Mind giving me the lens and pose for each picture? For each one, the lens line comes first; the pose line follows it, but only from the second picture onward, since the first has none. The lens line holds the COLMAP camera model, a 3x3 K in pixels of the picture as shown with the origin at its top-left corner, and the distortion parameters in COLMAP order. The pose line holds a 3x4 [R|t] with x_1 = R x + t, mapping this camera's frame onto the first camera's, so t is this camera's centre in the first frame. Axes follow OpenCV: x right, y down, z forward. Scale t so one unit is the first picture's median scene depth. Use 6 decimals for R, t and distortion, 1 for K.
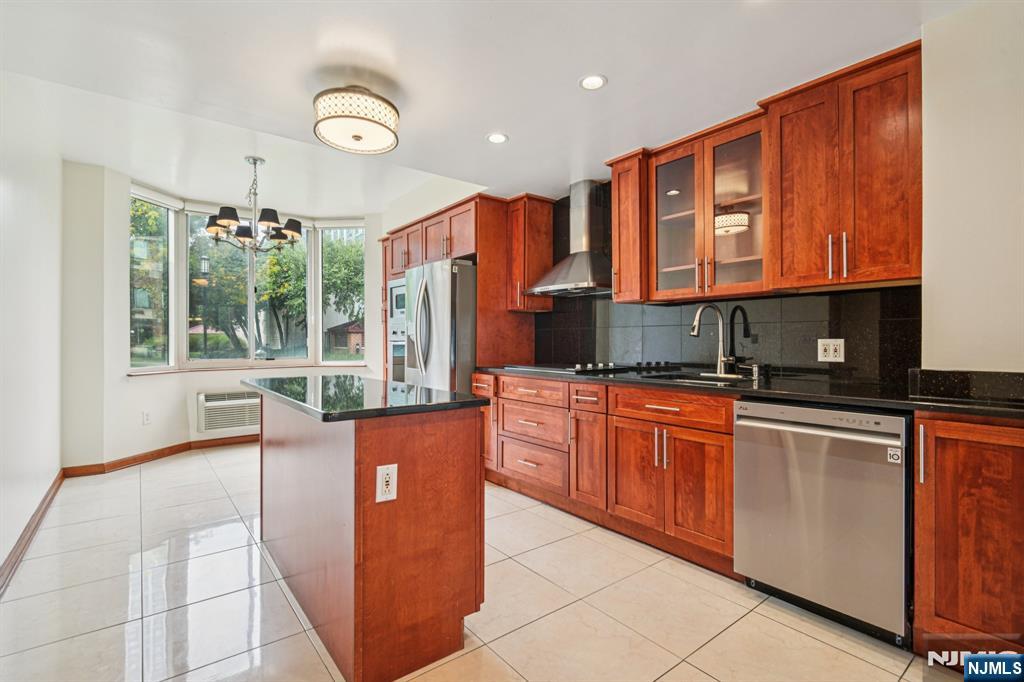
lens RADIAL K [[478.6, 0, 516.9], [0, 478.6, 336.5], [0, 0, 1]] dist [-0.006205, -0.001402]
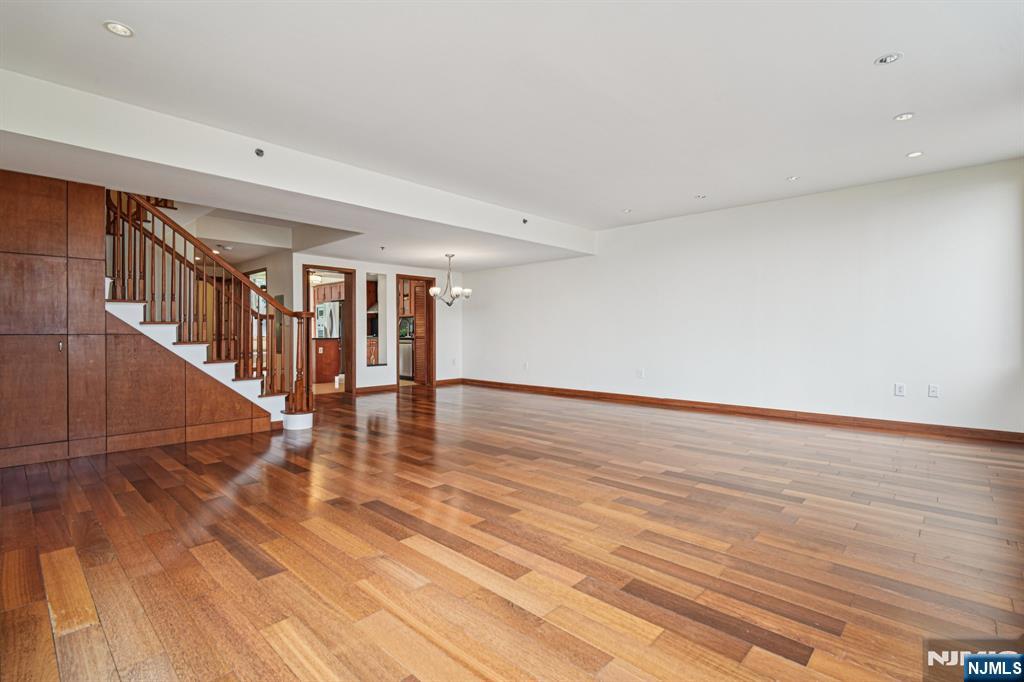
lens RADIAL K [[478.6, 0, 511.9], [0, 478.6, 336.2], [0, 0, 1]] dist [-0.006205, -0.001402]
pose [[0.989156, 0.000470, 0.146869, 0.375954], [-0.001864, 0.999954, 0.009356, 0.016940], [-0.146858, -0.009528, 0.989112, -1.628691]]
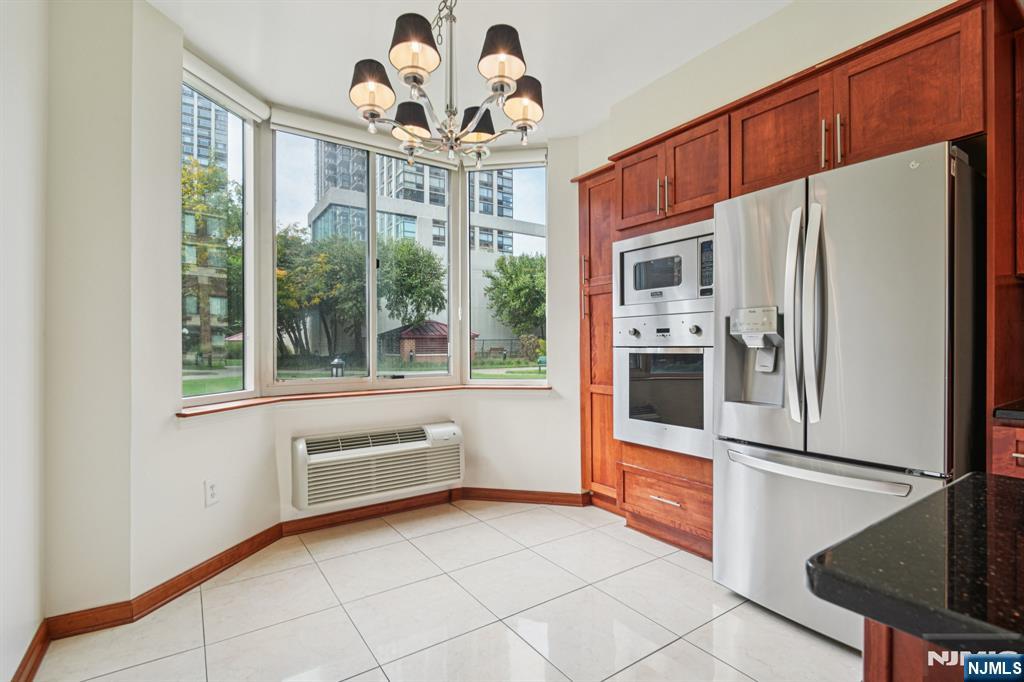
lens RADIAL K [[478.6, 0, 515.2], [0, 478.6, 339.5], [0, 0, 1]] dist [-0.006205, -0.001402]
pose [[0.997830, -0.003150, -0.065761, -0.360555], [0.002786, 0.999980, -0.005619, 0.004011], [0.065778, 0.005423, 0.997820, 0.438532]]
